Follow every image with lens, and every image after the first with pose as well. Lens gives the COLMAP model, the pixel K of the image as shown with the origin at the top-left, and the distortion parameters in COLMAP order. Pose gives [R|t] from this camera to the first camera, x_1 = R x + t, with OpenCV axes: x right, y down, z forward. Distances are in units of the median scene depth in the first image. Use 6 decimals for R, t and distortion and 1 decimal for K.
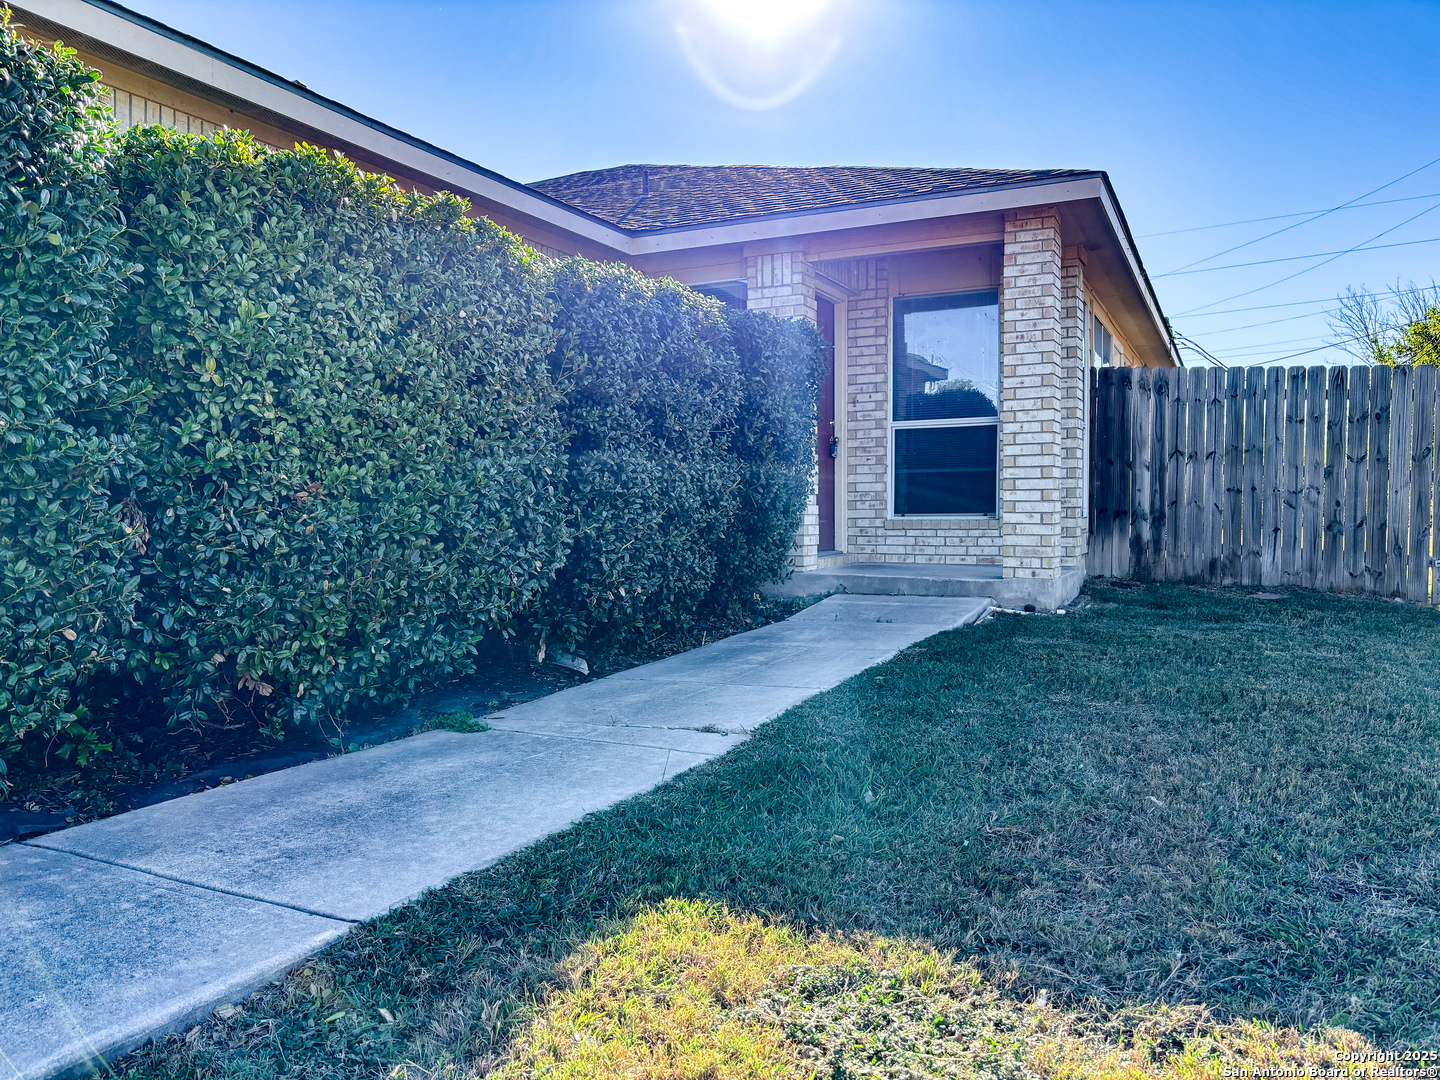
lens RADIAL K [[1106.4, 0, 720.0], [0, 1106.4, 540.0], [0, 0, 1]] dist [0.001066, 0.004196]
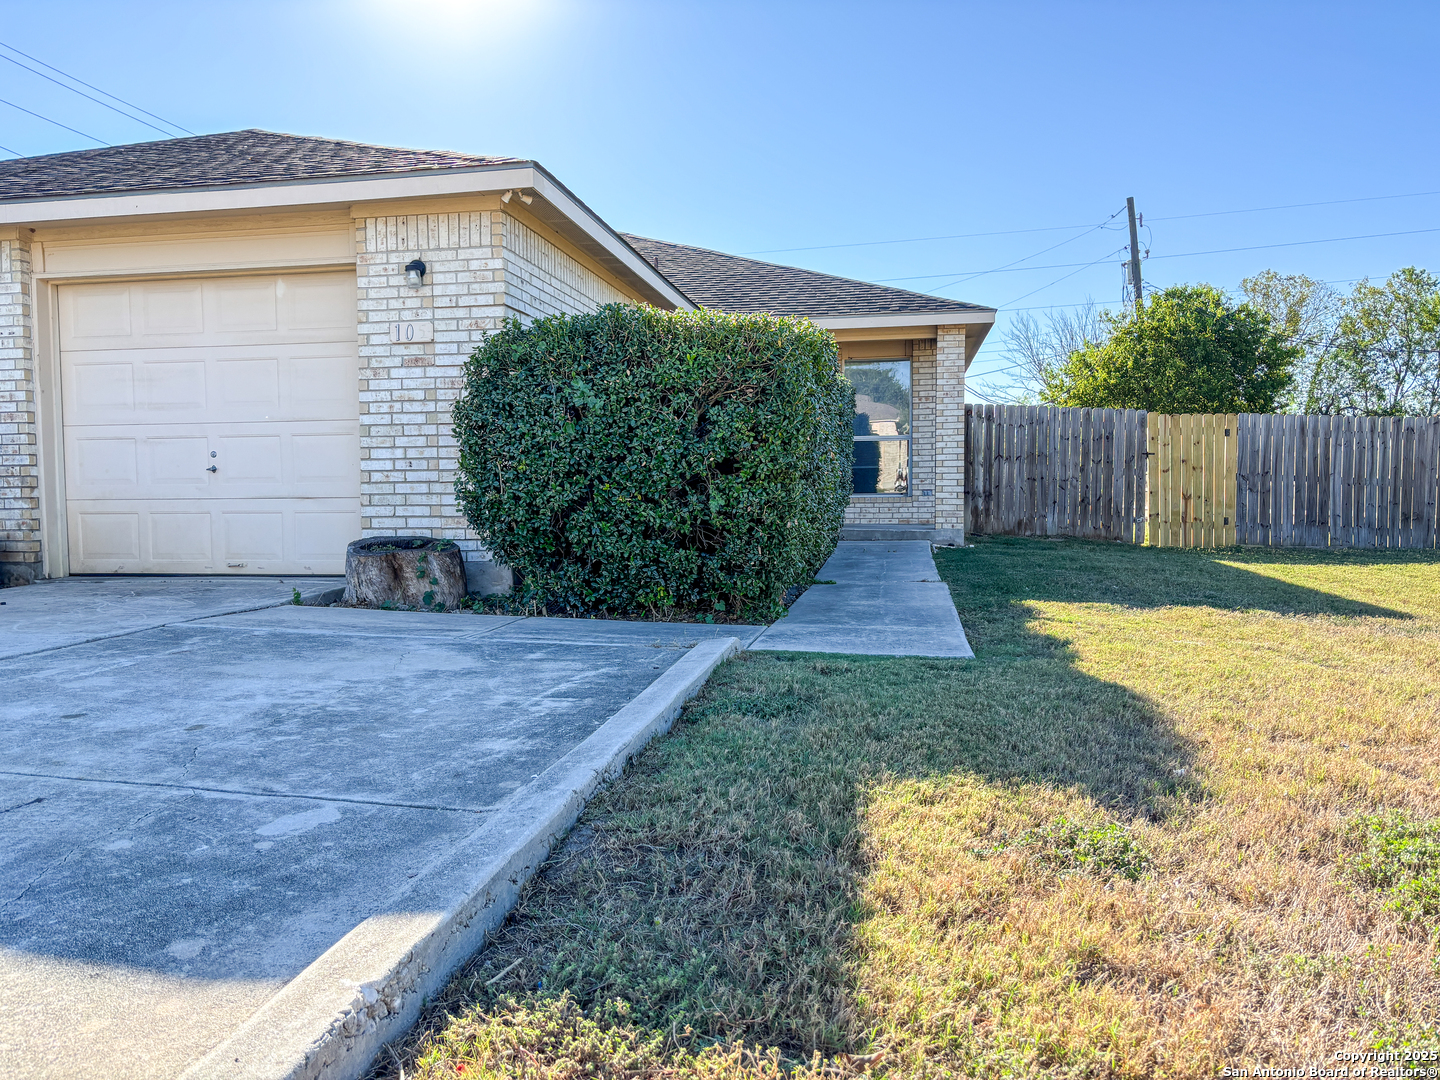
lens RADIAL K [[1106.4, 0, 720.0], [0, 1106.4, 540.0], [0, 0, 1]] dist [0.001066, 0.004196]
pose [[0.961661, -0.013290, 0.273918, -0.471987], [0.009077, 0.999820, 0.016643, 0.016038], [-0.274090, -0.013518, 0.961609, -0.512924]]
